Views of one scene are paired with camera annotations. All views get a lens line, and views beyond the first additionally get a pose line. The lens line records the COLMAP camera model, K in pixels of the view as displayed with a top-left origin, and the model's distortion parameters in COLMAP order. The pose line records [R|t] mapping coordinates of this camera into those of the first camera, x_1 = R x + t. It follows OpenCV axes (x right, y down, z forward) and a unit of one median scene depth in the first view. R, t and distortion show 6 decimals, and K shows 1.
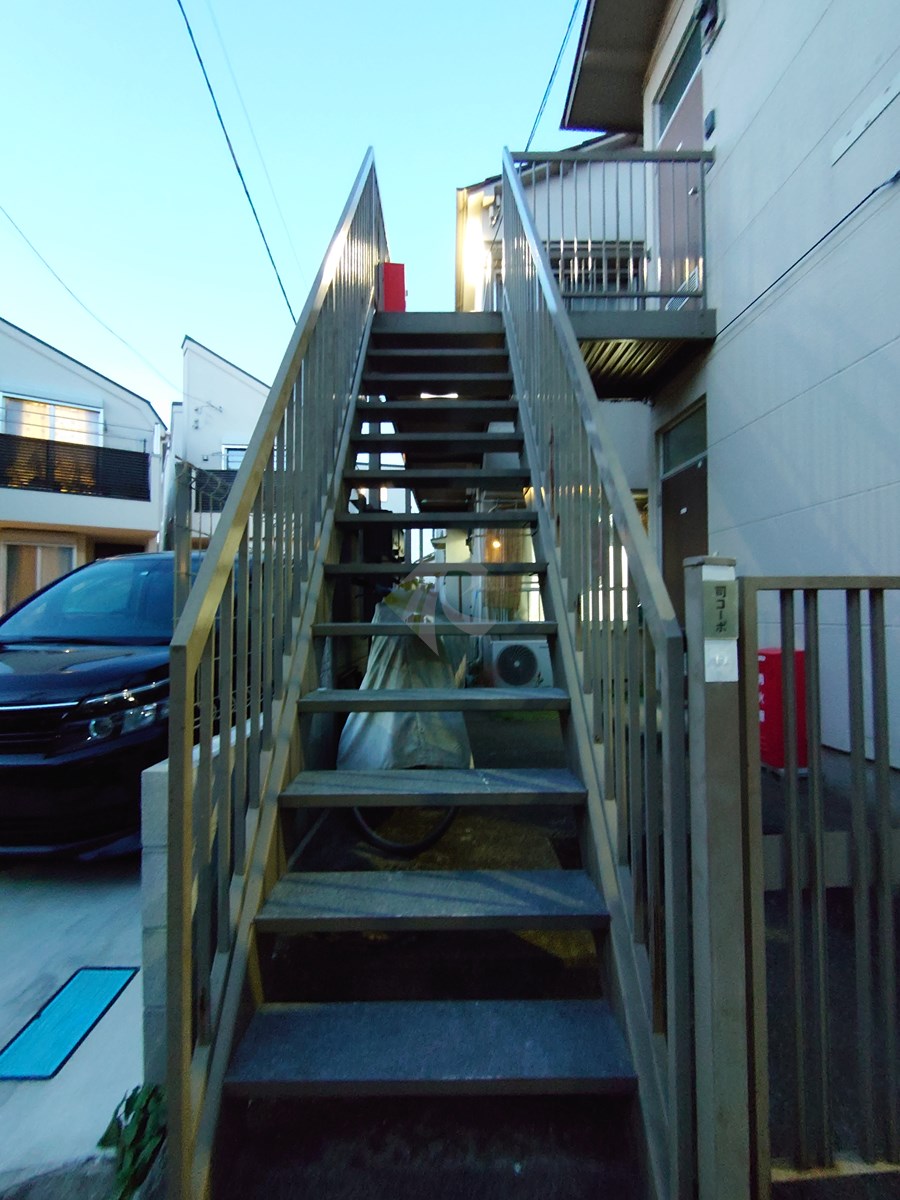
lens RADIAL K [[515.0, 0, 457.3], [0, 515.0, 598.0], [0, 0, 1]] dist [0.011482, -0.002934]
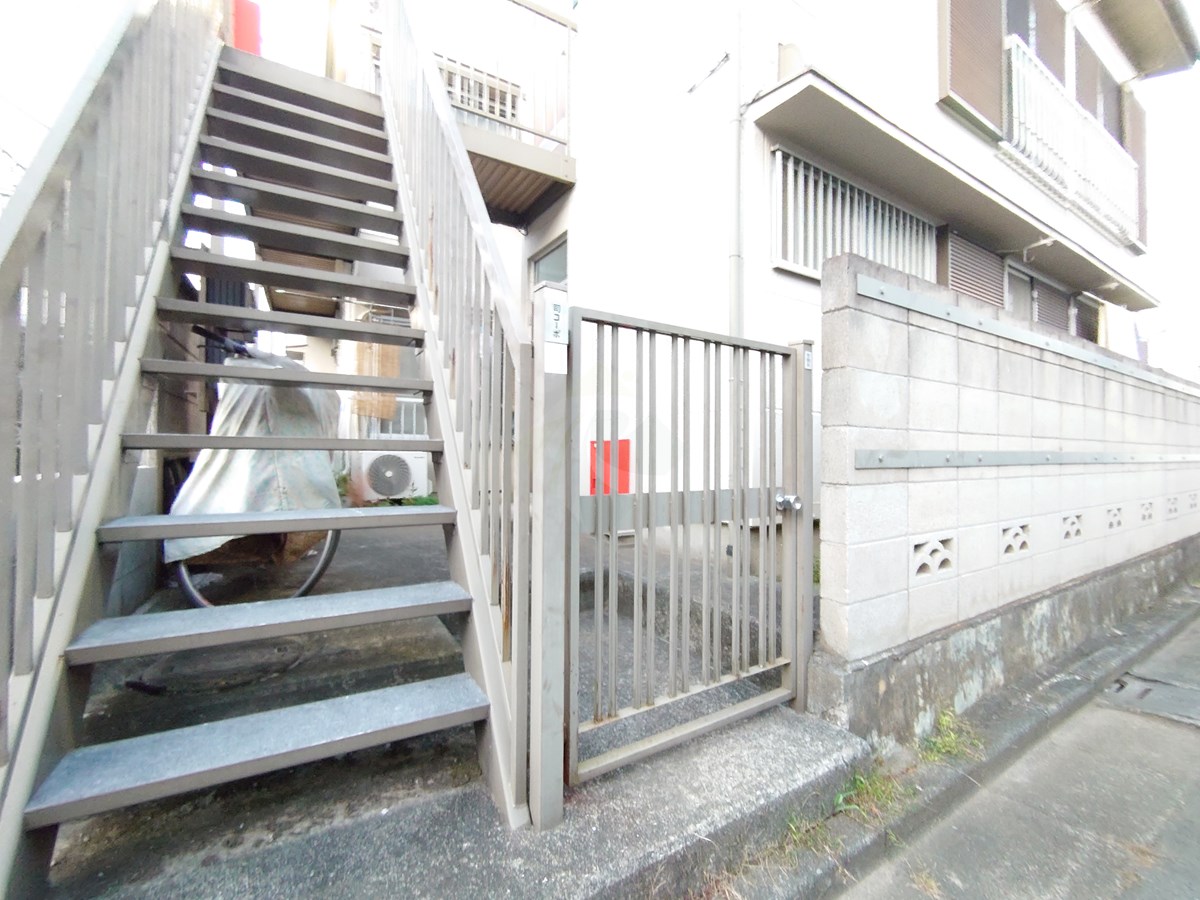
lens RADIAL K [[515.0, 0, 599.0], [0, 515.0, 447.6], [0, 0, 1]] dist [0.011482, -0.002934]
pose [[0.875755, 0.020042, 0.482339, -0.022243], [-0.025455, 0.999665, 0.004680, 0.166936], [-0.482084, -0.016377, 0.875972, -0.125754]]
